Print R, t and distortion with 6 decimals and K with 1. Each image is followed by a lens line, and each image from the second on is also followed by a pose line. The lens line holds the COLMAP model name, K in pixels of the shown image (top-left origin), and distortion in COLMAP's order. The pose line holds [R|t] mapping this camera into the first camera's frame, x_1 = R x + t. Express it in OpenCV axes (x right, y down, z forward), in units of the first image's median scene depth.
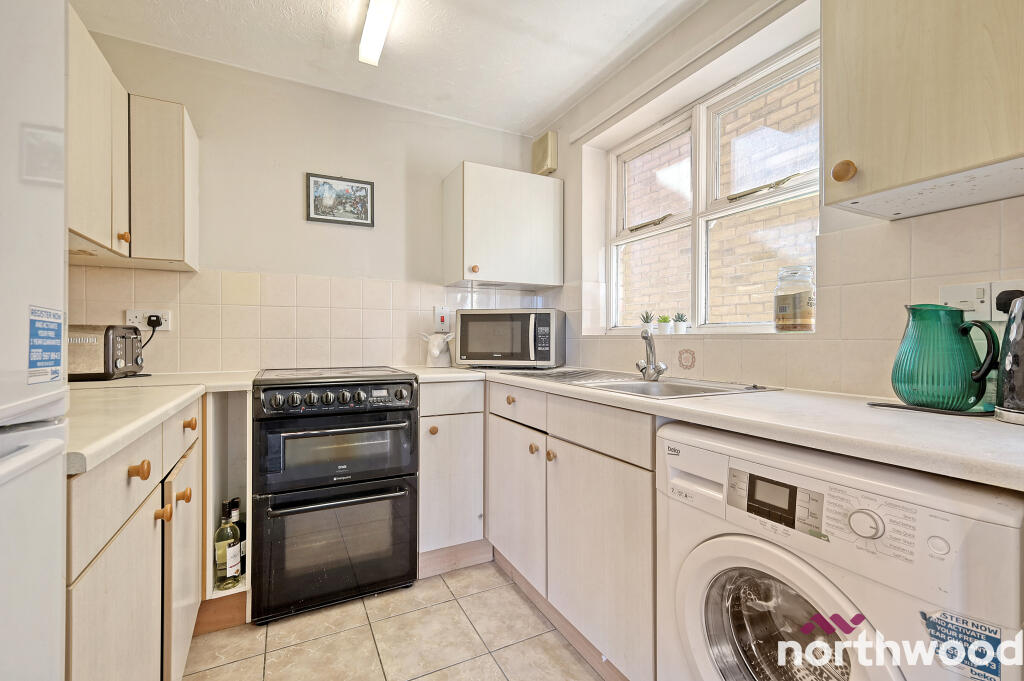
lens RADIAL K [[444.6, 0, 513.6], [0, 444.6, 340.4], [0, 0, 1]] dist [0.011220, 0.000093]
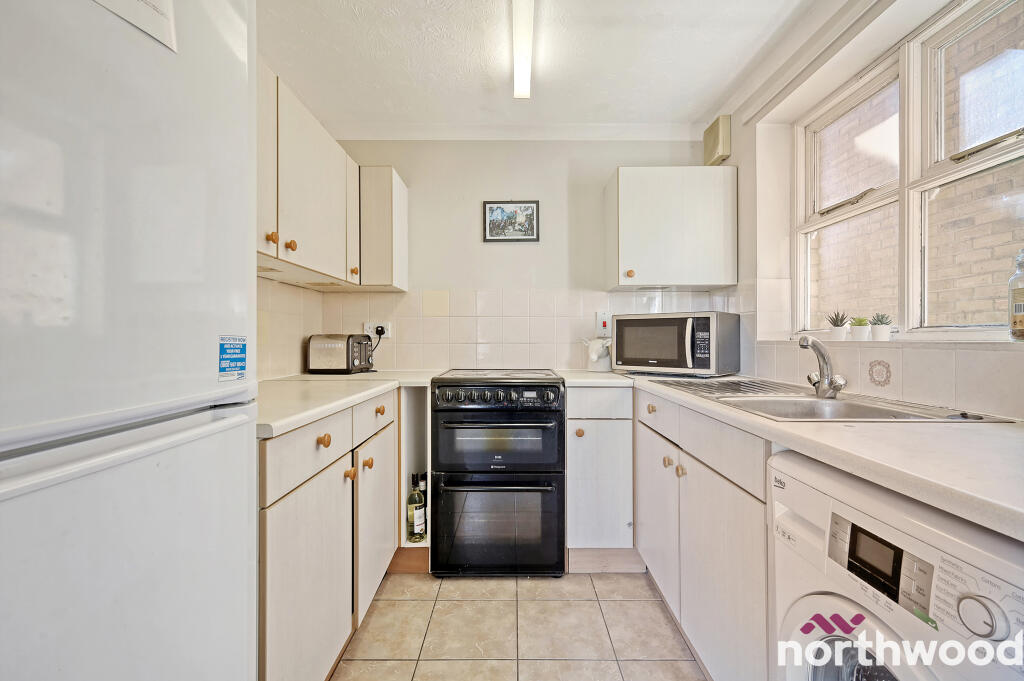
lens RADIAL K [[444.6, 0, 513.6], [0, 444.6, 340.4], [0, 0, 1]] dist [0.011220, 0.000093]
pose [[0.891056, 0.000151, -0.453894, 0.160848], [-0.000716, 0.999999, -0.001072, -0.013606], [0.453894, 0.001281, 0.891055, 0.001207]]
